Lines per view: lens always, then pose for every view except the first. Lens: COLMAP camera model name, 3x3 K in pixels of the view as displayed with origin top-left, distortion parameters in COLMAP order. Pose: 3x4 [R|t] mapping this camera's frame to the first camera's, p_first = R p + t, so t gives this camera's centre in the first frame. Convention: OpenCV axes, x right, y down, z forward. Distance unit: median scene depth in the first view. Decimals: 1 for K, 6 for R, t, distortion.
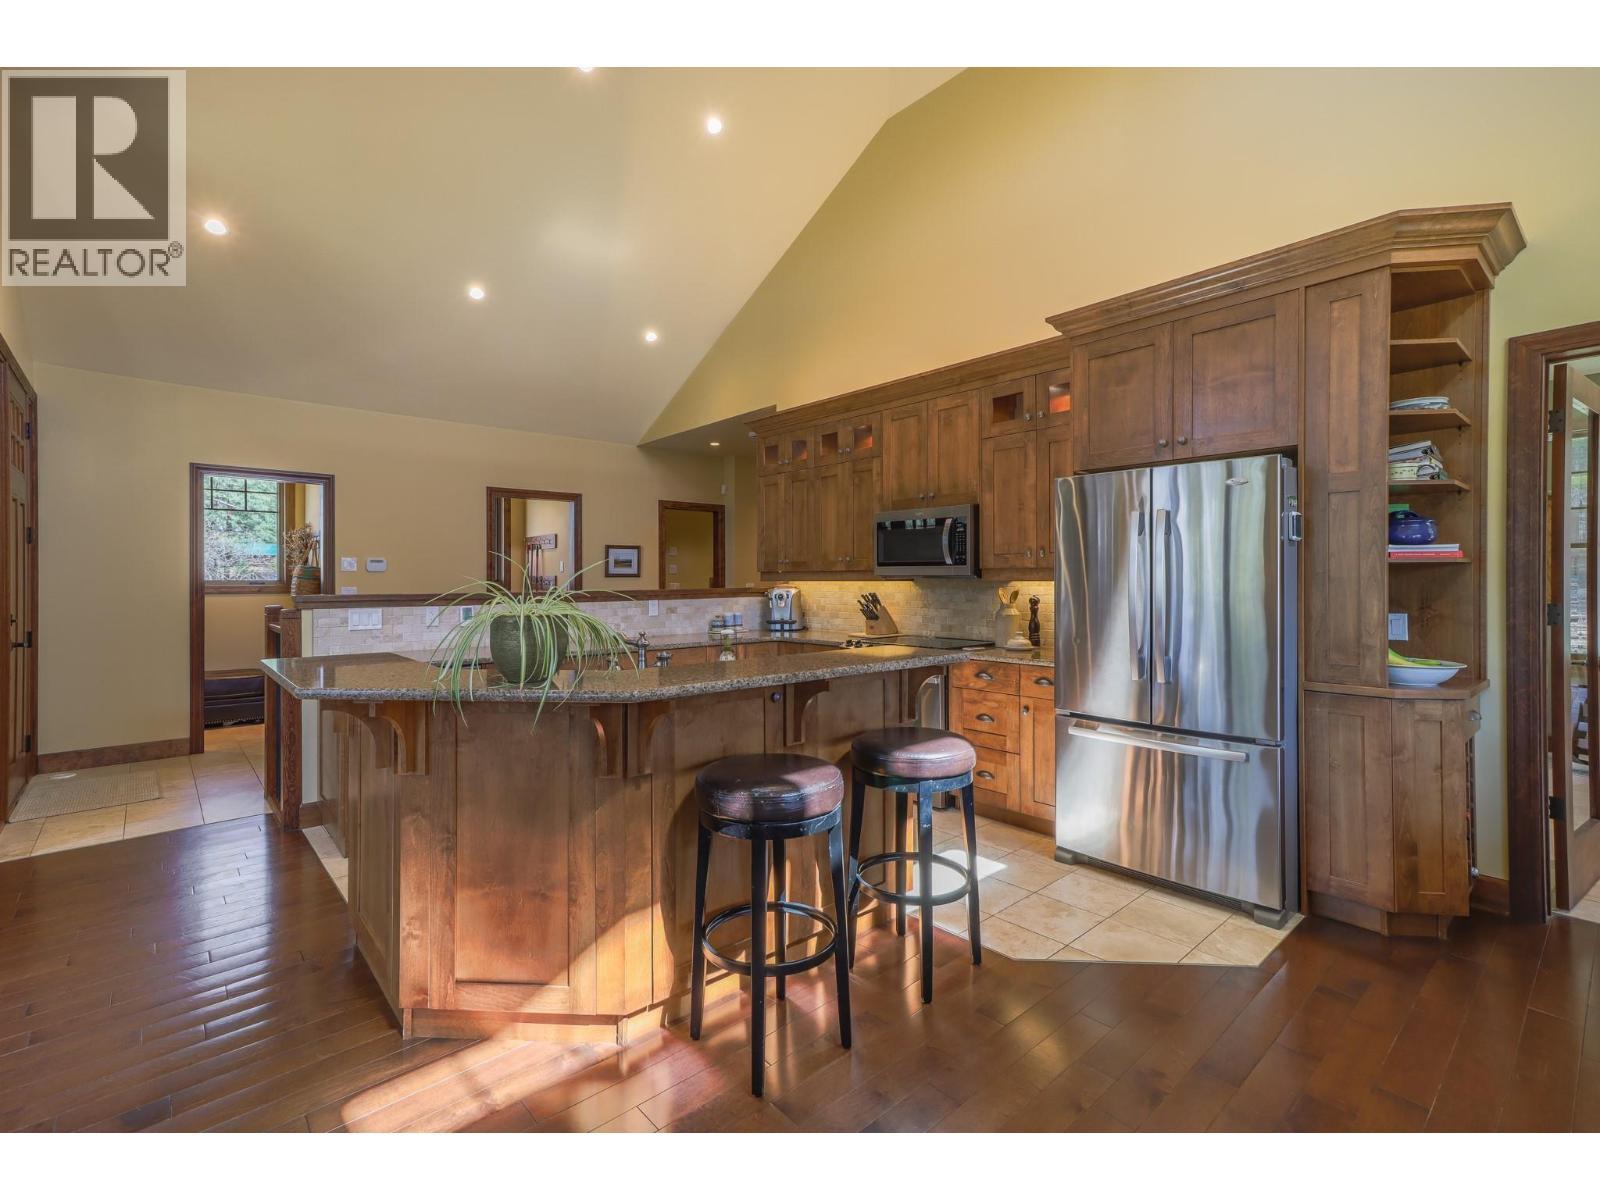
lens RADIAL K [[727.7, 0, 796.5], [0, 727.7, 592.2], [0, 0, 1]] dist [0.017597, 0.007534]
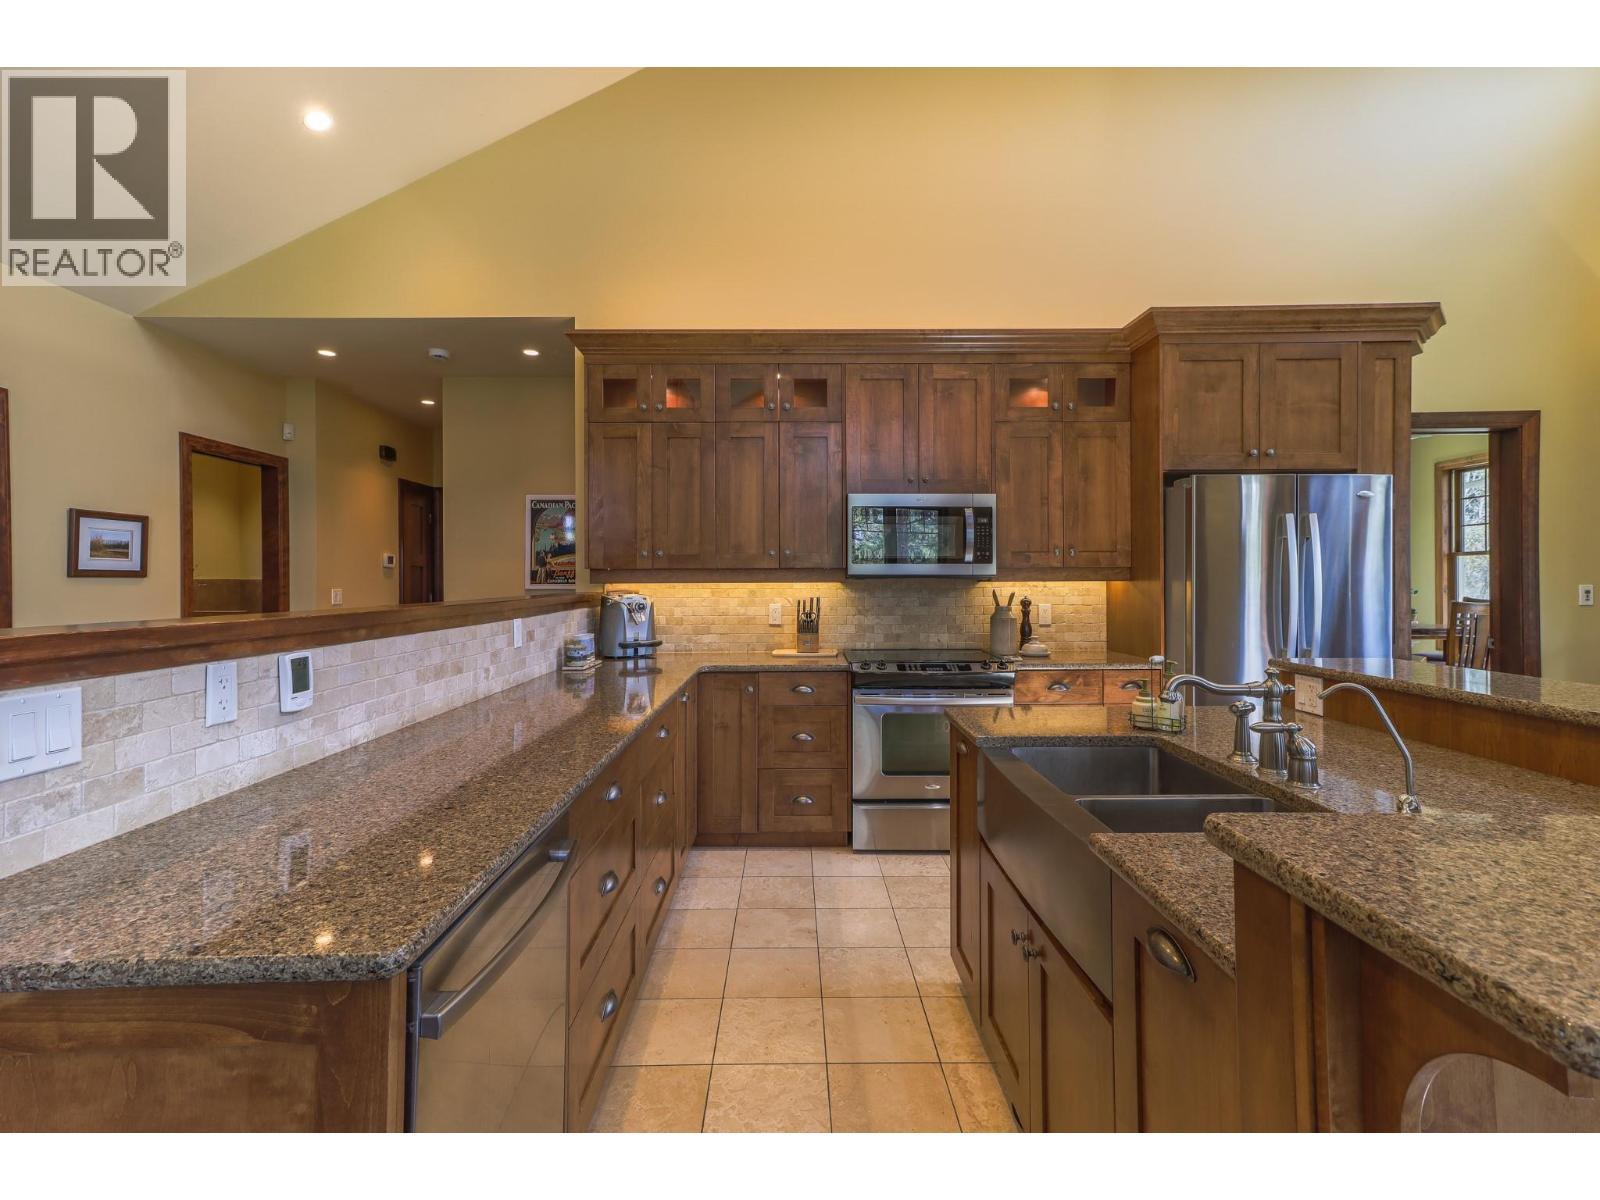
lens RADIAL K [[727.7, 0, 797.7], [0, 727.7, 586.5], [0, 0, 1]] dist [0.017597, 0.007534]
pose [[0.658850, -0.005368, 0.752256, -0.565412], [0.015997, 0.999848, -0.006876, -0.006903], [-0.752105, 0.016565, 0.658836, 0.589499]]
